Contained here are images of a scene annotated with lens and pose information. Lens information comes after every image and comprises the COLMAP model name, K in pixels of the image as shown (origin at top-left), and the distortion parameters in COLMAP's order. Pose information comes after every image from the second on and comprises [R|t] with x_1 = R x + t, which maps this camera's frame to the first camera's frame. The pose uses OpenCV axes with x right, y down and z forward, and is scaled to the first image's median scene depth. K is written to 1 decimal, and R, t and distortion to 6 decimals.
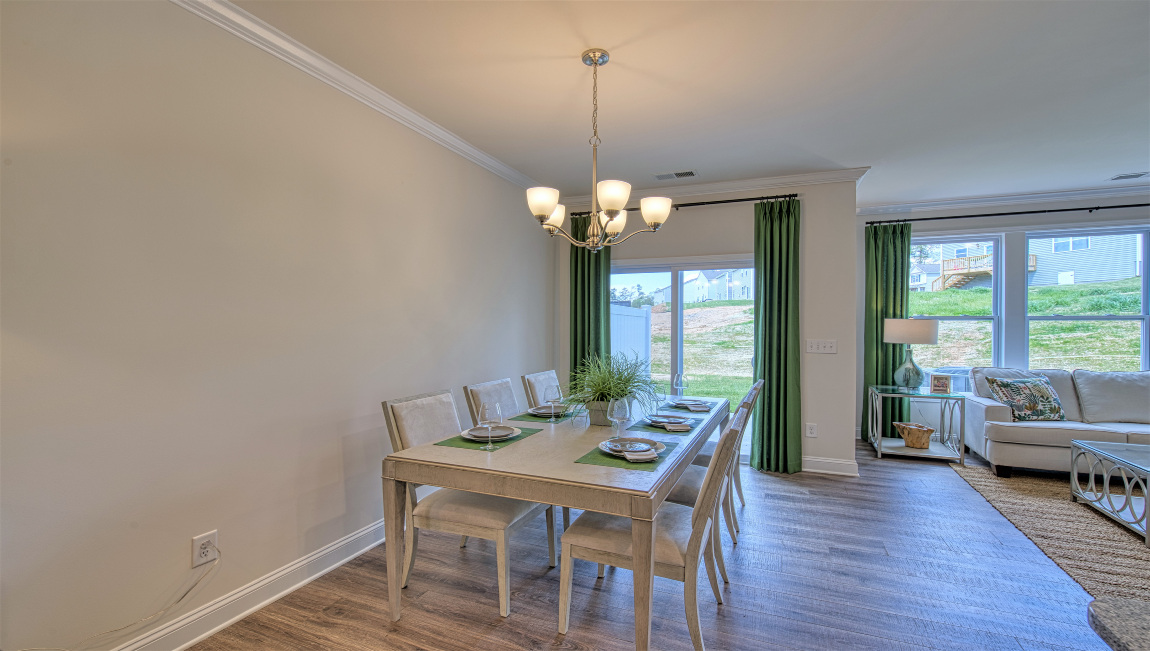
lens RADIAL K [[496.1, 0, 575.7], [0, 496.1, 328.8], [0, 0, 1]] dist [0.001614, -0.000929]
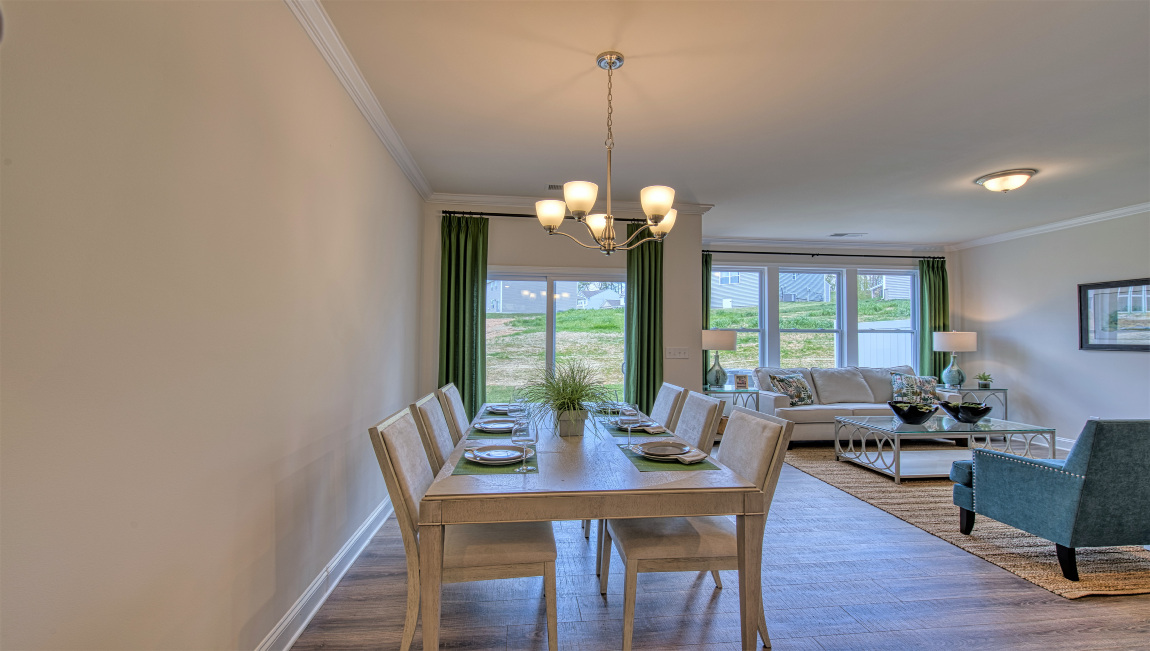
lens RADIAL K [[496.1, 0, 577.4], [0, 496.1, 325.4], [0, 0, 1]] dist [0.001614, -0.000929]
pose [[0.873496, 0.015510, 0.486584, -0.276744], [-0.000344, 0.999512, -0.031242, 0.007727], [-0.486831, 0.027123, 0.873075, 0.101636]]
